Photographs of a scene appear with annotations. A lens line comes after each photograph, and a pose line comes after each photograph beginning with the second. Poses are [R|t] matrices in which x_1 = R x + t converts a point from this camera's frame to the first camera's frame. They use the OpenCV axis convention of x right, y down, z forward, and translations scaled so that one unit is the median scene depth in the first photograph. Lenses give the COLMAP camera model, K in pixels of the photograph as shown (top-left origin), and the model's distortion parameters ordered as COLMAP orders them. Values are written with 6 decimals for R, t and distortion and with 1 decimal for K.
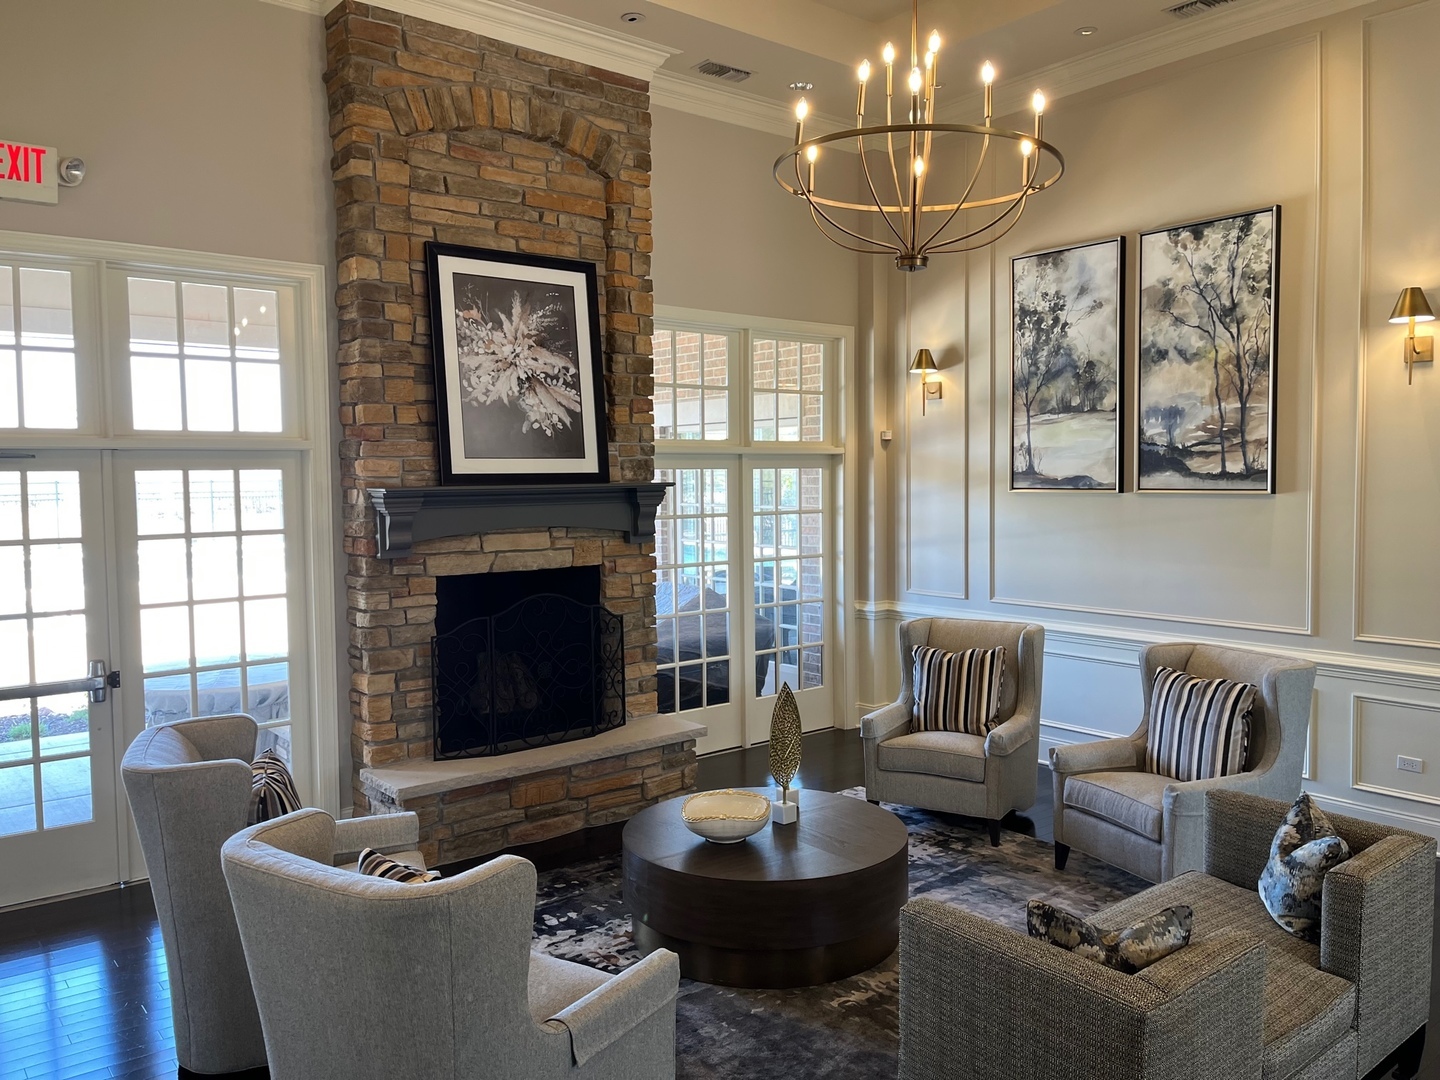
lens RADIAL K [[1084.4, 0, 709.2], [0, 1084.4, 542.0], [0, 0, 1]] dist [-0.006321, -0.020012]
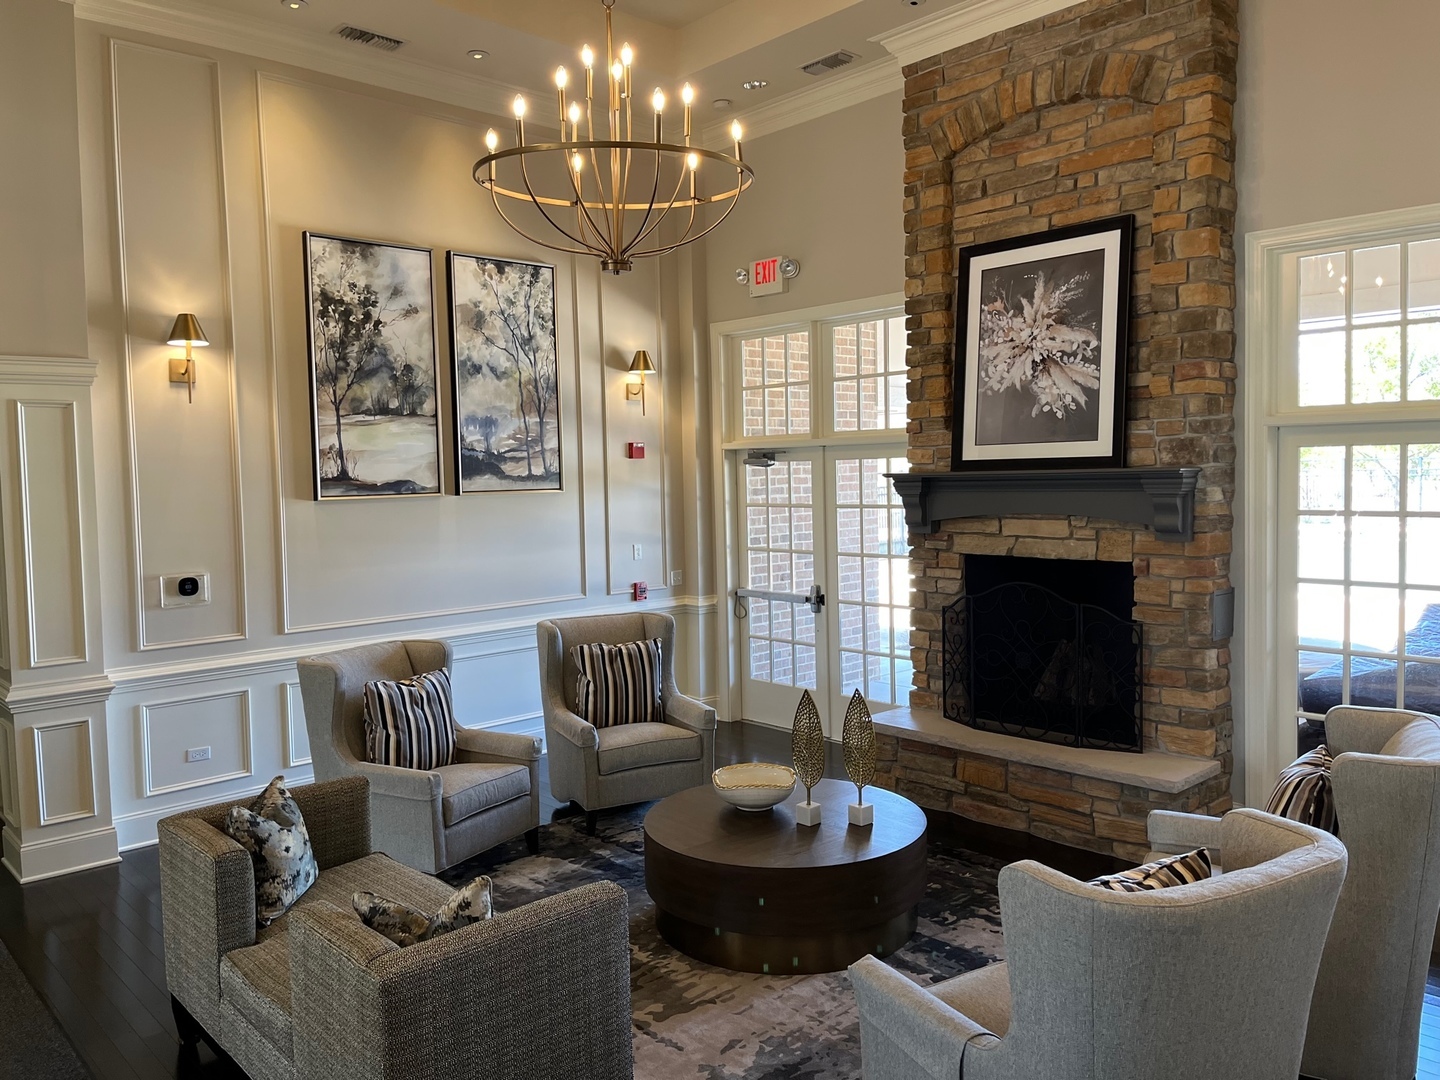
lens RADIAL K [[1084.4, 0, 708.1], [0, 1084.4, 539.4], [0, 0, 1]] dist [-0.006321, -0.020012]
pose [[0.043579, 0.071737, -0.996471, 0.795965], [-0.040026, 0.996743, 0.070006, -0.047146], [0.998248, 0.036834, 0.046309, 0.663109]]
